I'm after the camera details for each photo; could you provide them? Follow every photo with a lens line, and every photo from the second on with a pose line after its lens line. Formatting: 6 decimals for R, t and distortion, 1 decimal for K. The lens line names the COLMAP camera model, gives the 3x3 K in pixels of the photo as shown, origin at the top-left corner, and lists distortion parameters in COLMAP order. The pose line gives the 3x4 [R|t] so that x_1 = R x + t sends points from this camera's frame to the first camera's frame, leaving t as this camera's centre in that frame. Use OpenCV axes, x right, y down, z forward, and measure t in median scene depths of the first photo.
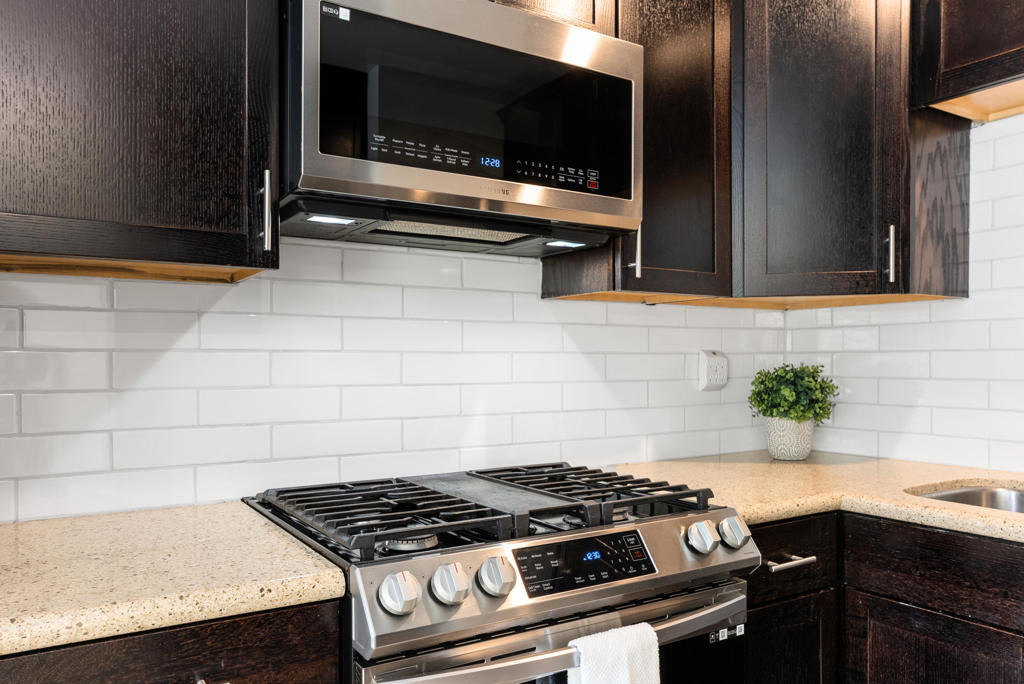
lens RADIAL K [[749.6, 0, 515.3], [0, 749.6, 364.3], [0, 0, 1]] dist [-0.004496, -0.001317]
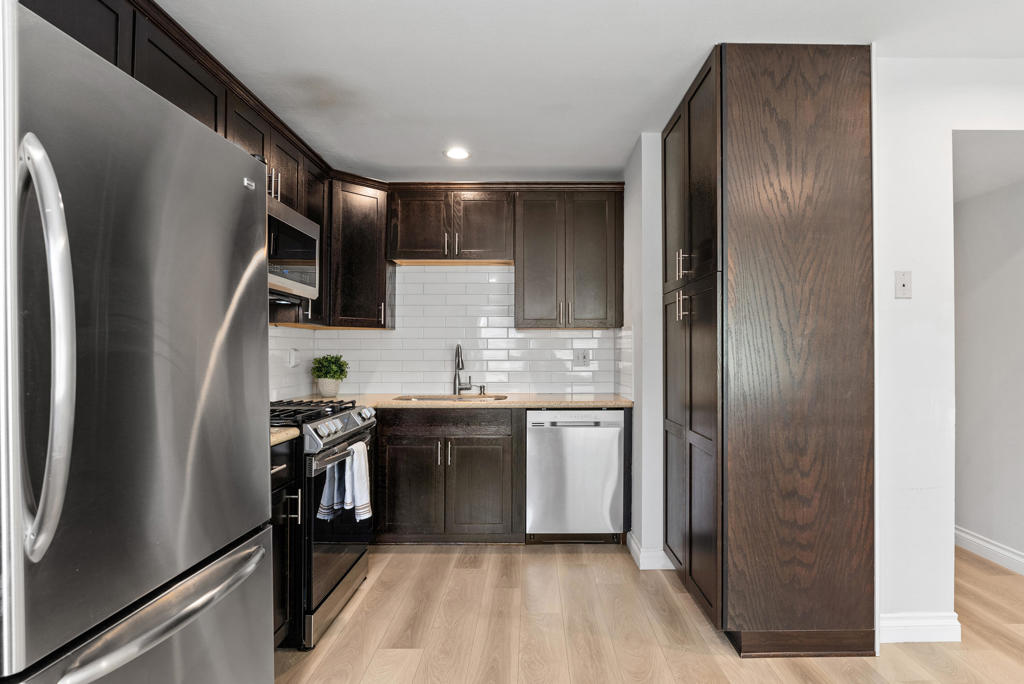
lens RADIAL K [[563.8, 0, 532.9], [0, 563.8, 342.6], [0, 0, 1]] dist [-0.009512, -0.000603]
pose [[0.521368, 0.017701, 0.853148, -0.961184], [0.003191, 0.999737, -0.022693, 0.004011], [-0.853326, 0.014553, 0.521175, -0.523414]]
